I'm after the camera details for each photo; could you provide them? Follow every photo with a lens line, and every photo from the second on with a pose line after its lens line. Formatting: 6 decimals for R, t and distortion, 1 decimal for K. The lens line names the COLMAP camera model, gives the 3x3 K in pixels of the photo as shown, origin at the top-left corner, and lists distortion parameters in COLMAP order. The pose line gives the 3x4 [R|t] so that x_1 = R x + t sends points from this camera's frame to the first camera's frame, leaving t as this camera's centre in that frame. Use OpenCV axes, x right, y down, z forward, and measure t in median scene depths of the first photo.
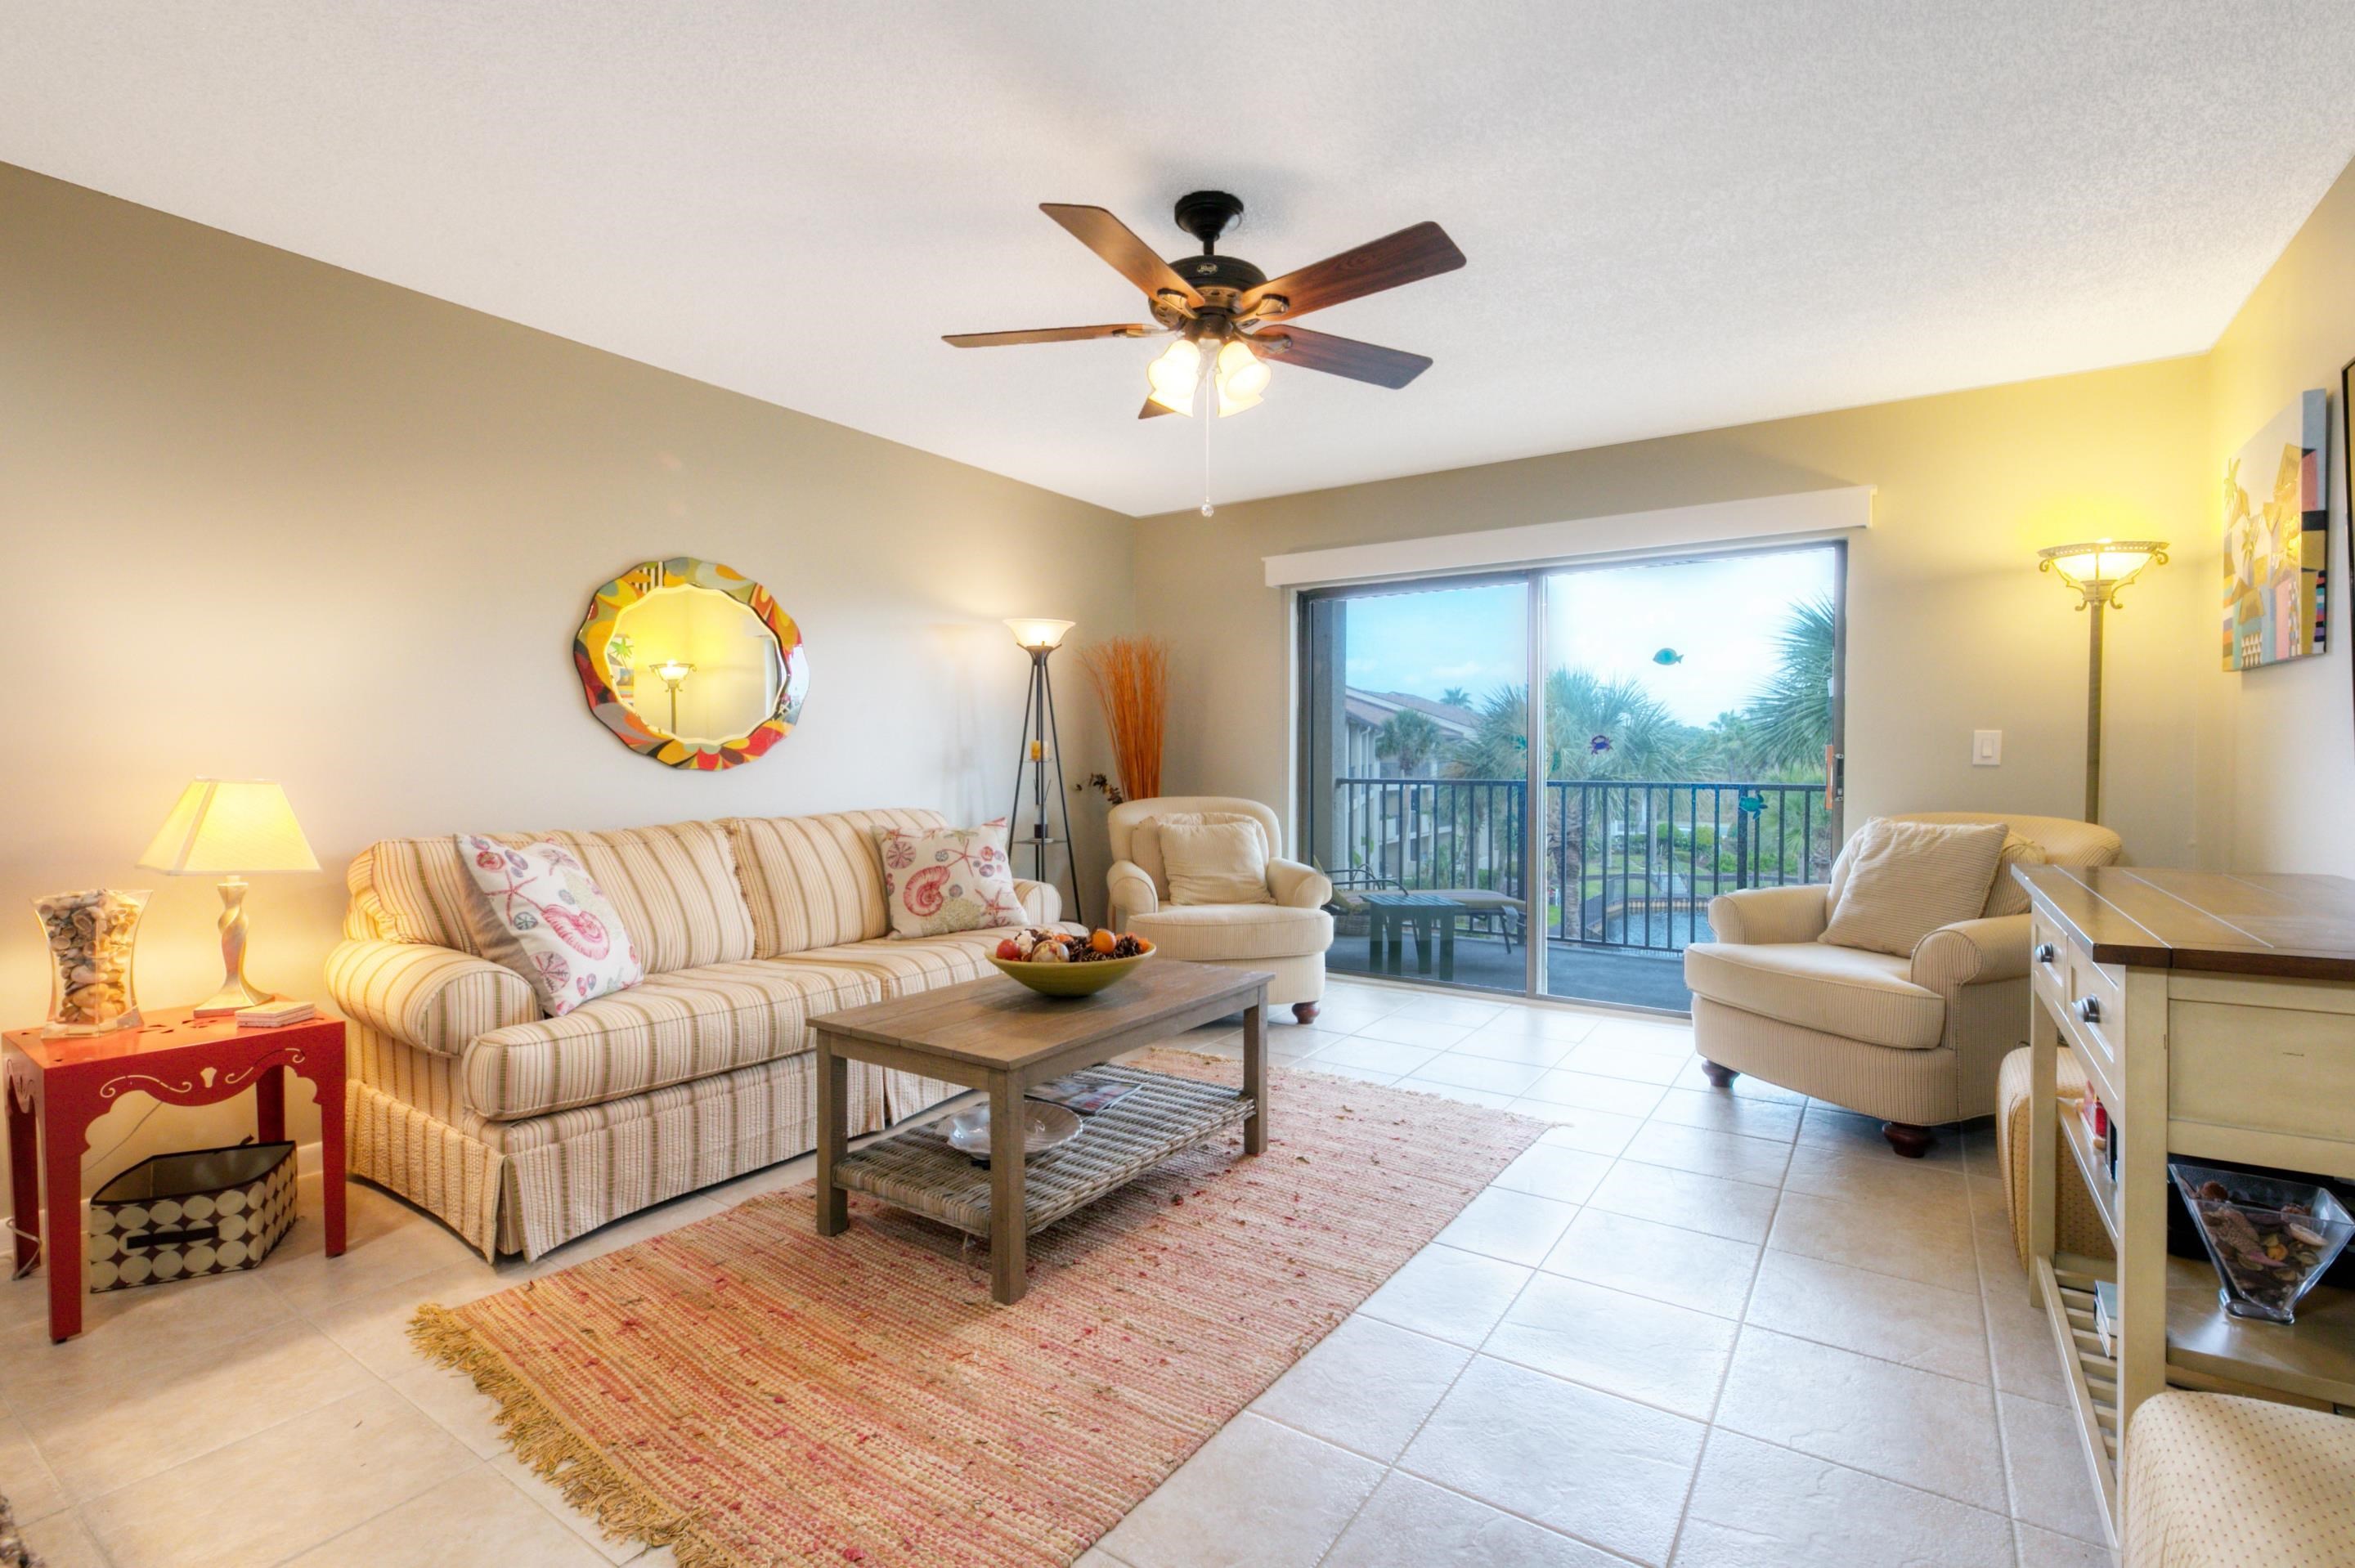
lens RADIAL K [[1069.0, 0, 1173.5], [0, 1069.0, 775.1], [0, 0, 1]] dist [-0.002919, -0.000793]
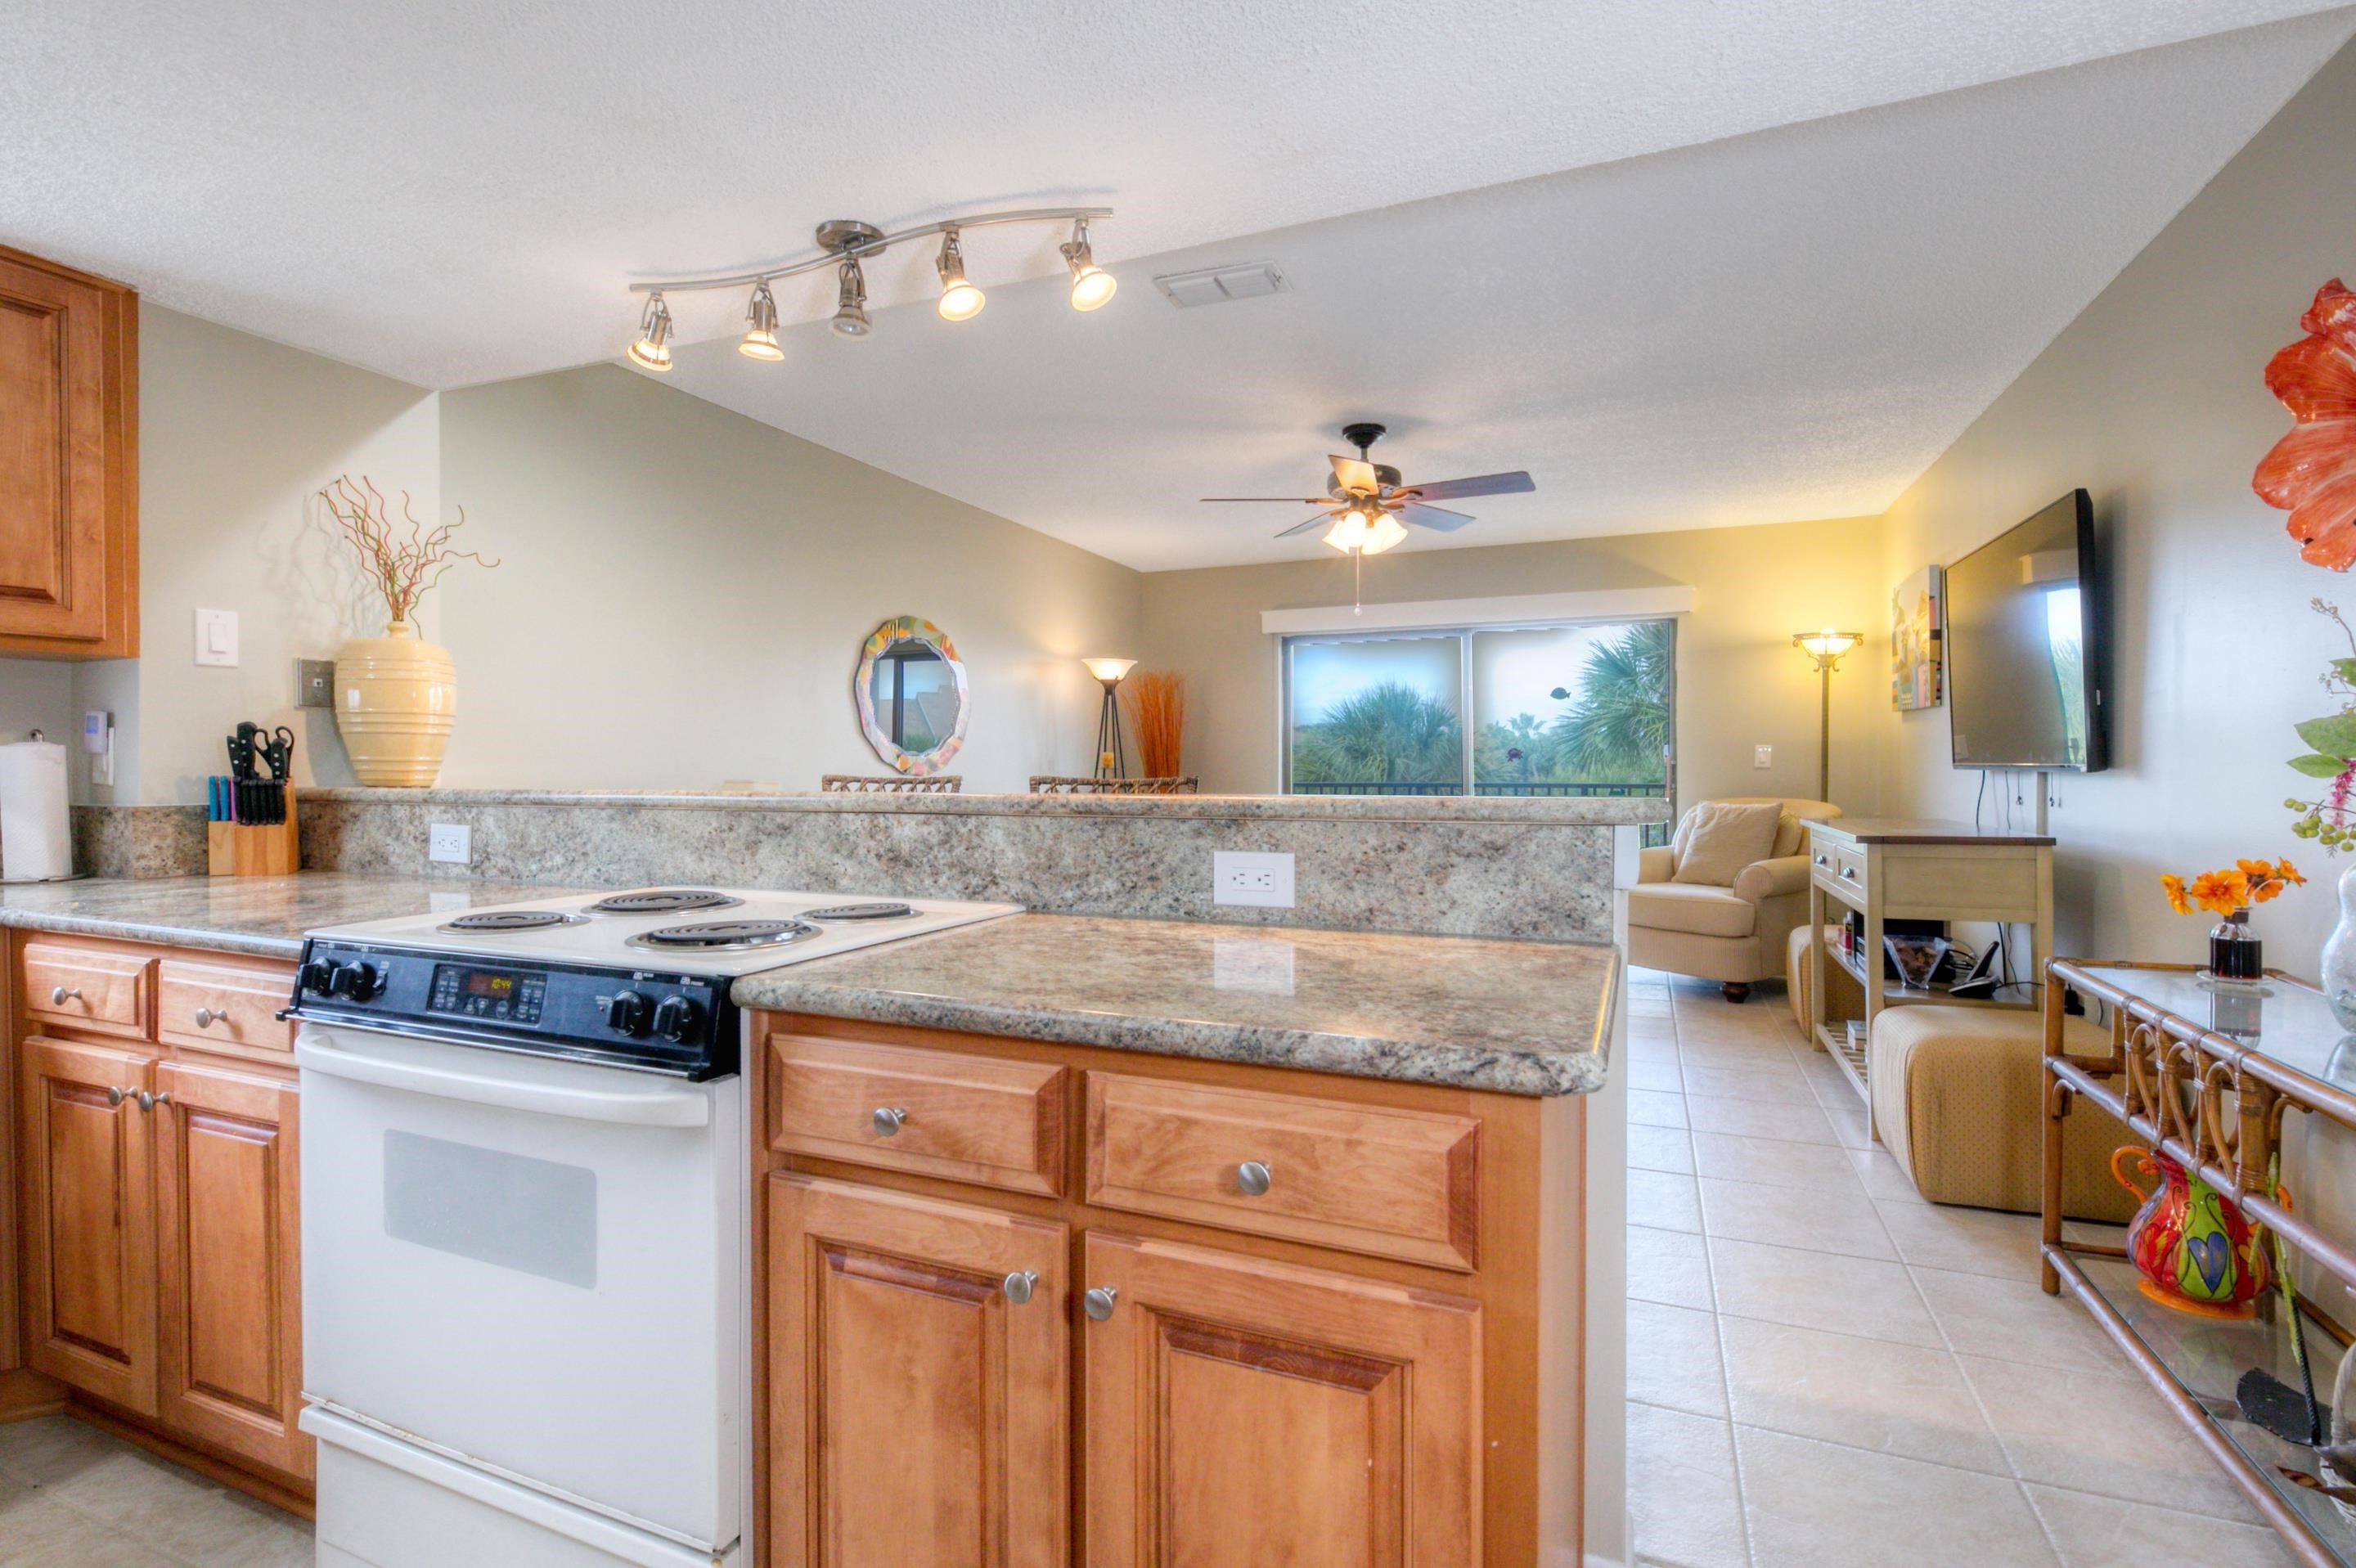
lens RADIAL K [[1084.9, 0, 1179.5], [0, 1084.9, 771.5], [0, 0, 1]] dist [0.001161, 0.000468]
pose [[0.979699, -0.005404, 0.200404, -0.485326], [0.007720, 0.999912, -0.010777, 0.008493], [-0.200328, 0.012105, 0.979654, -0.475843]]
